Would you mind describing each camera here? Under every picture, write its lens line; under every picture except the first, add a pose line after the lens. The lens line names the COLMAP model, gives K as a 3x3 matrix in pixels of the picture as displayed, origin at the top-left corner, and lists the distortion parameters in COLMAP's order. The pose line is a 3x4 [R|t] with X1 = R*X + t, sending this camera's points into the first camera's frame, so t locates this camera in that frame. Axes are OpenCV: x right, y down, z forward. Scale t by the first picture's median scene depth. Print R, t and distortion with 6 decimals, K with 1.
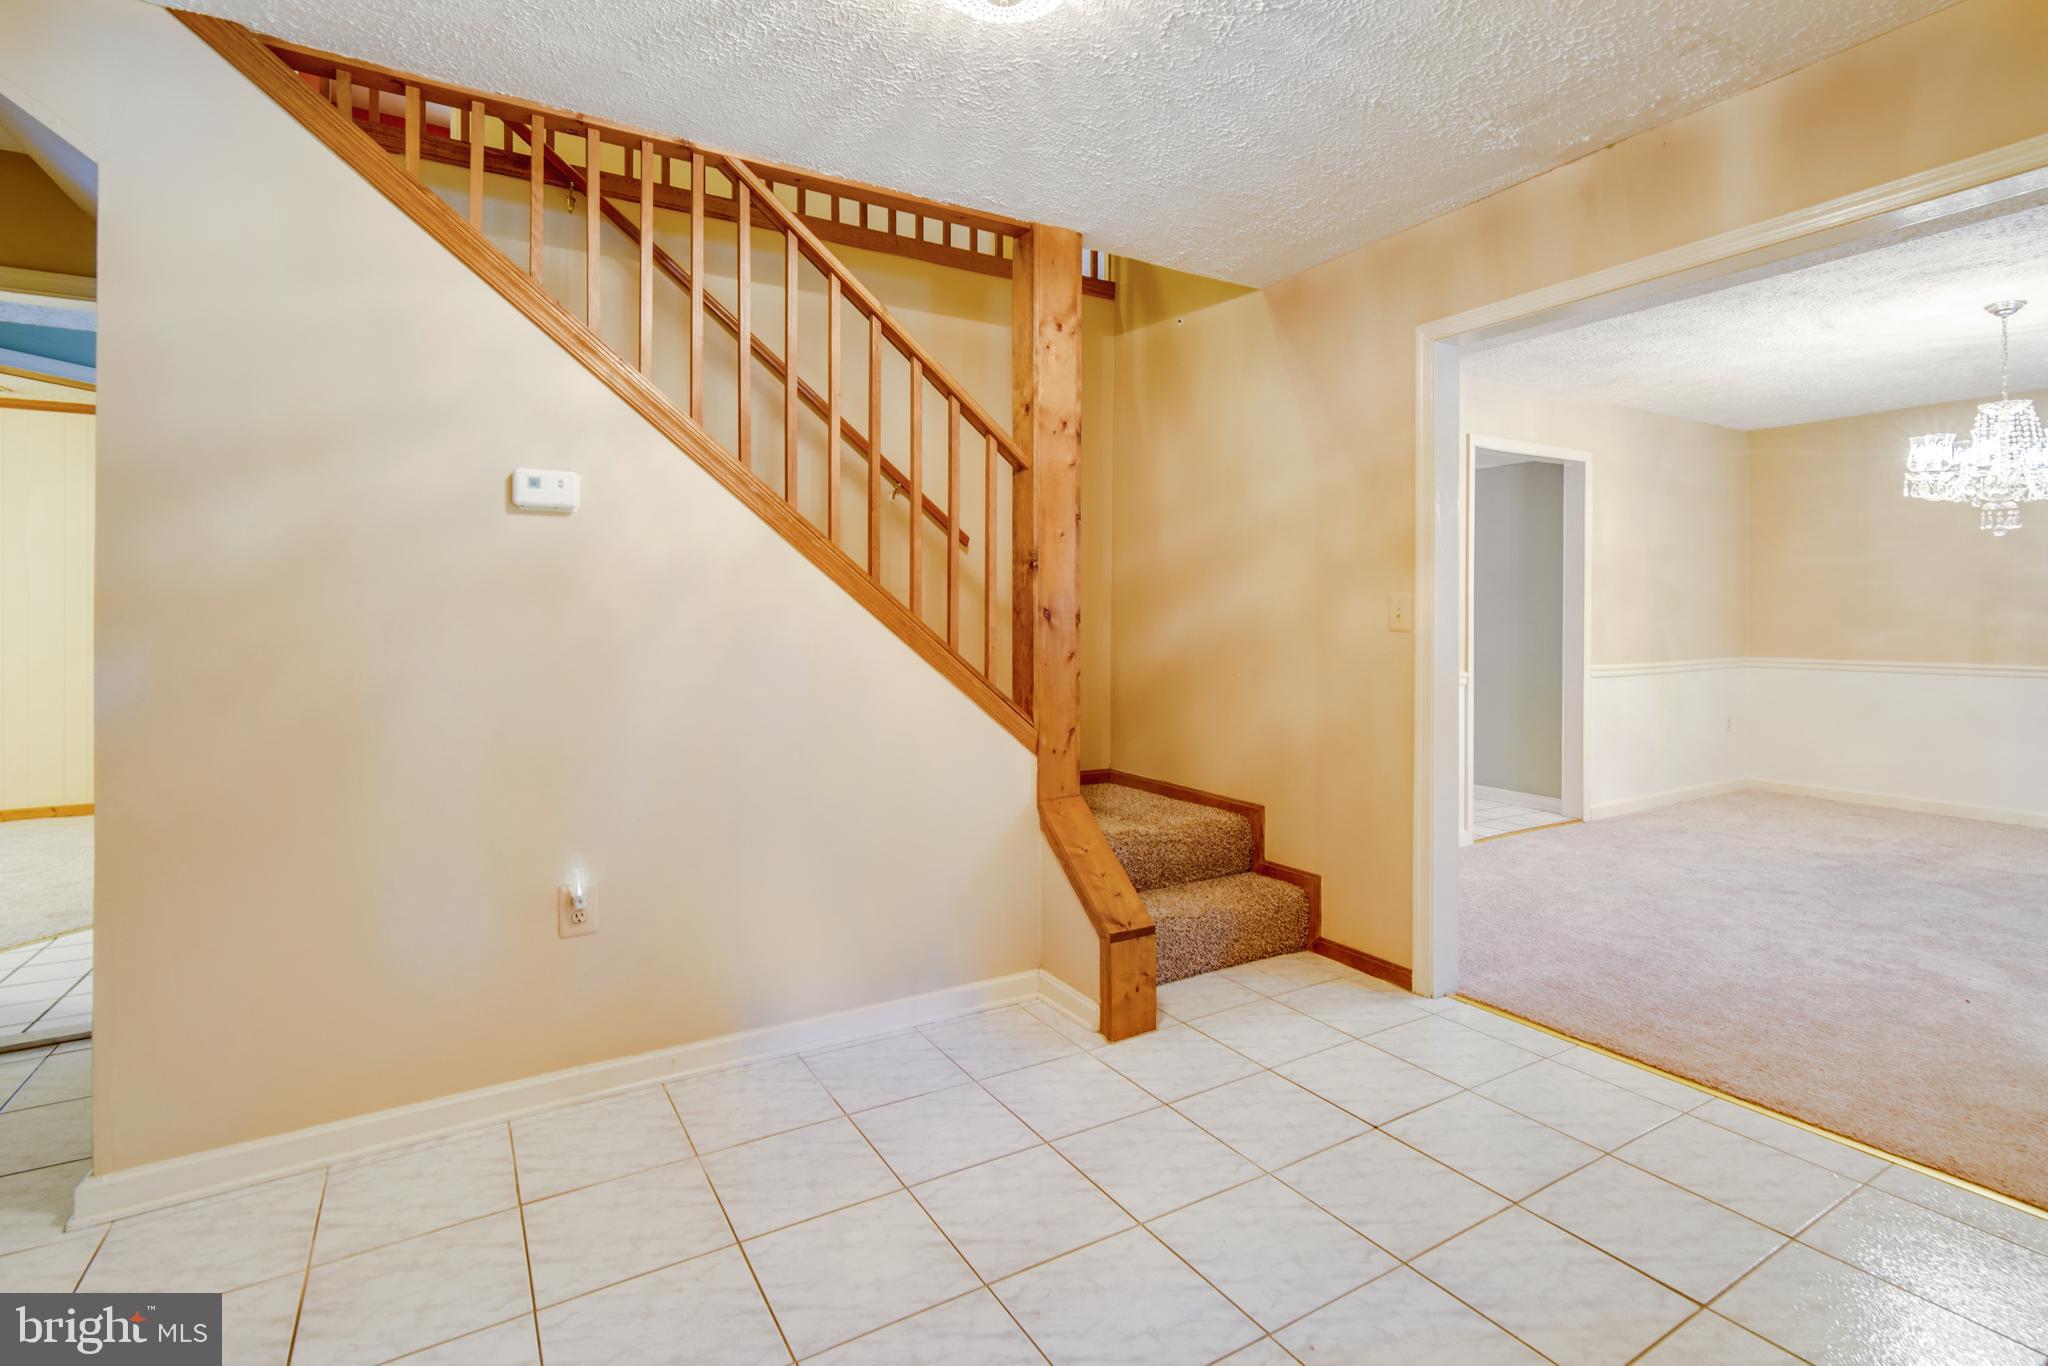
lens RADIAL K [[973.9, 0, 1027.9], [0, 973.9, 623.0], [0, 0, 1]] dist [-0.001819, 0.000241]
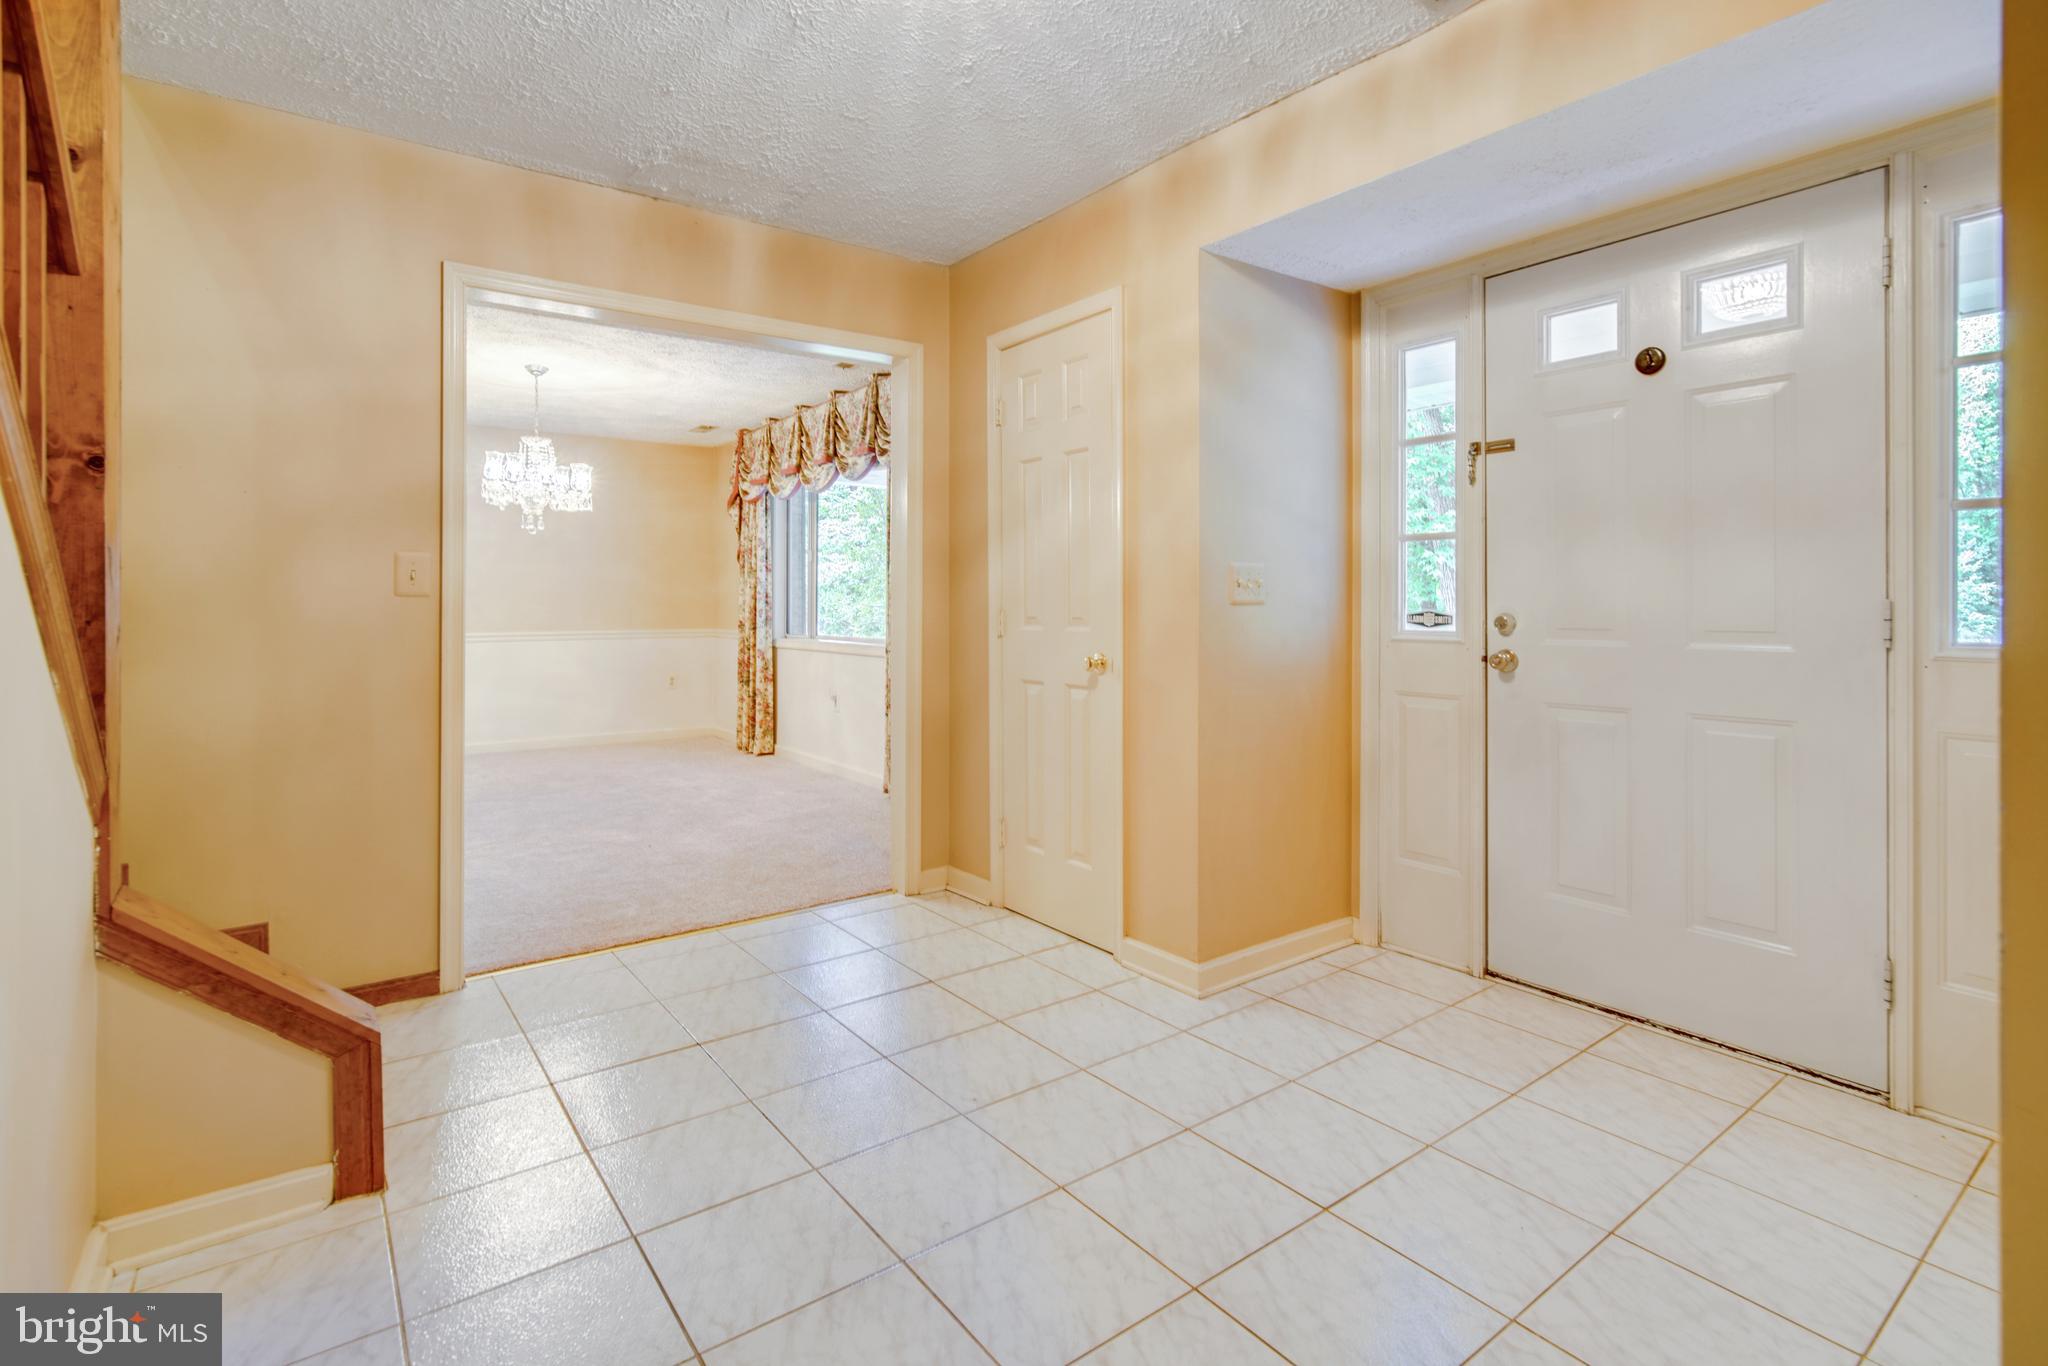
lens RADIAL K [[987.9, 0, 1019.7], [0, 987.9, 597.8], [0, 0, 1]] dist [0.000273, 0.000274]
pose [[-0.088642, 0.006790, 0.996040, -0.572436], [0.012857, 0.999901, -0.005672, 0.023858], [-0.995981, 0.012303, -0.088721, 0.544334]]
